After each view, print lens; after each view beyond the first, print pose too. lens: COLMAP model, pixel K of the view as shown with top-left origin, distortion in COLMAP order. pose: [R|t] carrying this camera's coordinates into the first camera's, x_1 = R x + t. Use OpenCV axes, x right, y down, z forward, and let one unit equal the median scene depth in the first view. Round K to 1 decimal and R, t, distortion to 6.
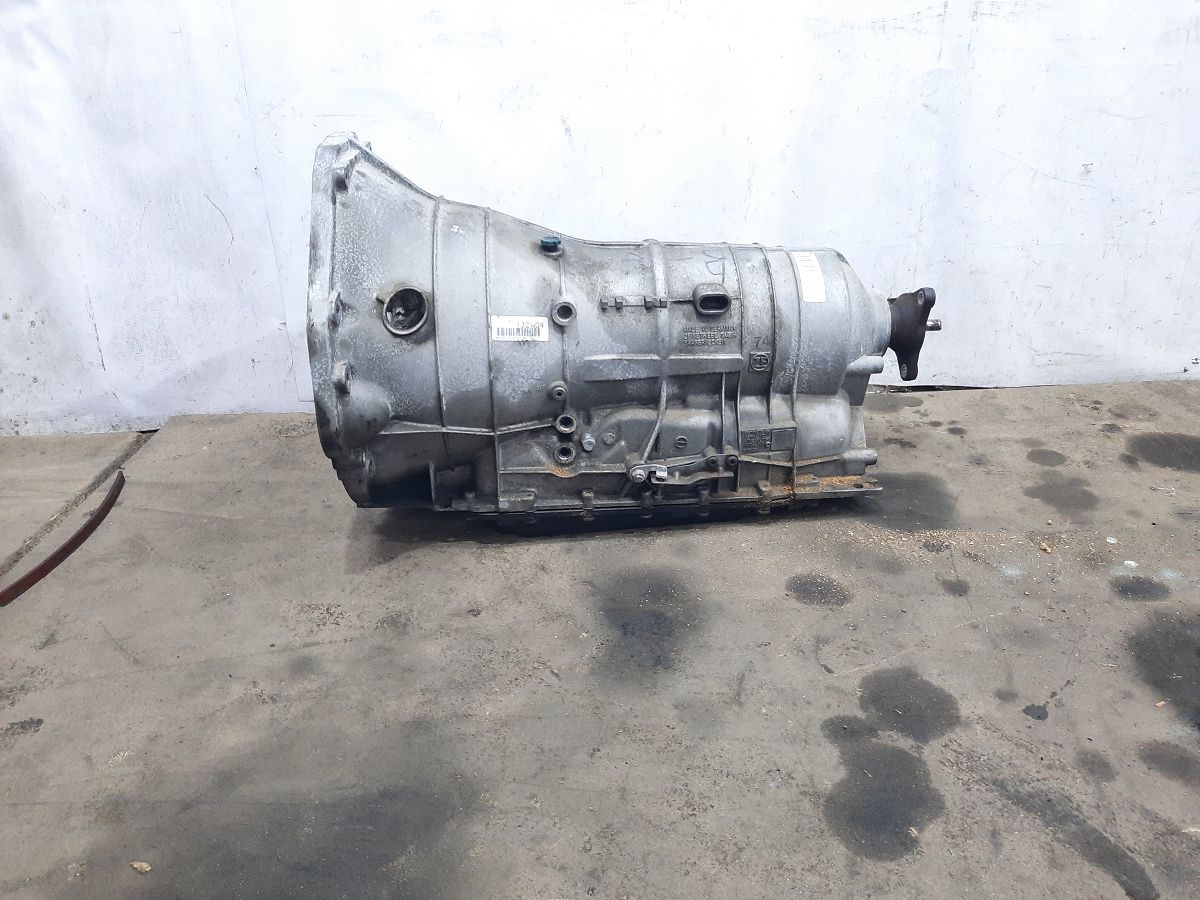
lens RADIAL K [[853.5, 0, 595.8], [0, 853.5, 461.2], [0, 0, 1]] dist [0.009169, -0.000249]
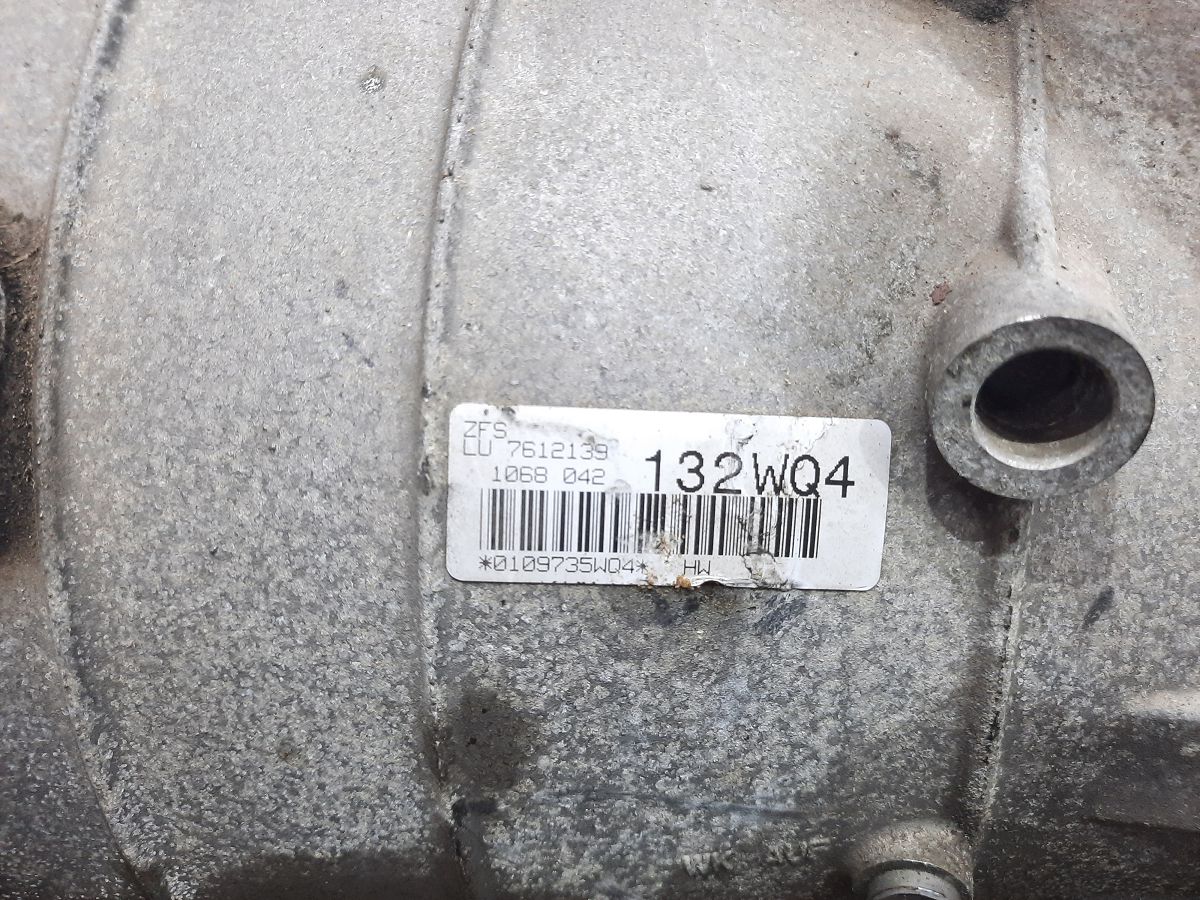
lens RADIAL K [[853.5, 0, 595.8], [0, 853.5, 461.2], [0, 0, 1]] dist [0.009169, -0.000249]
pose [[0.933273, 0.103182, -0.344027, -0.052763], [-0.087259, 0.994286, 0.061497, -0.166288], [0.348406, -0.027374, 0.936944, 0.856101]]
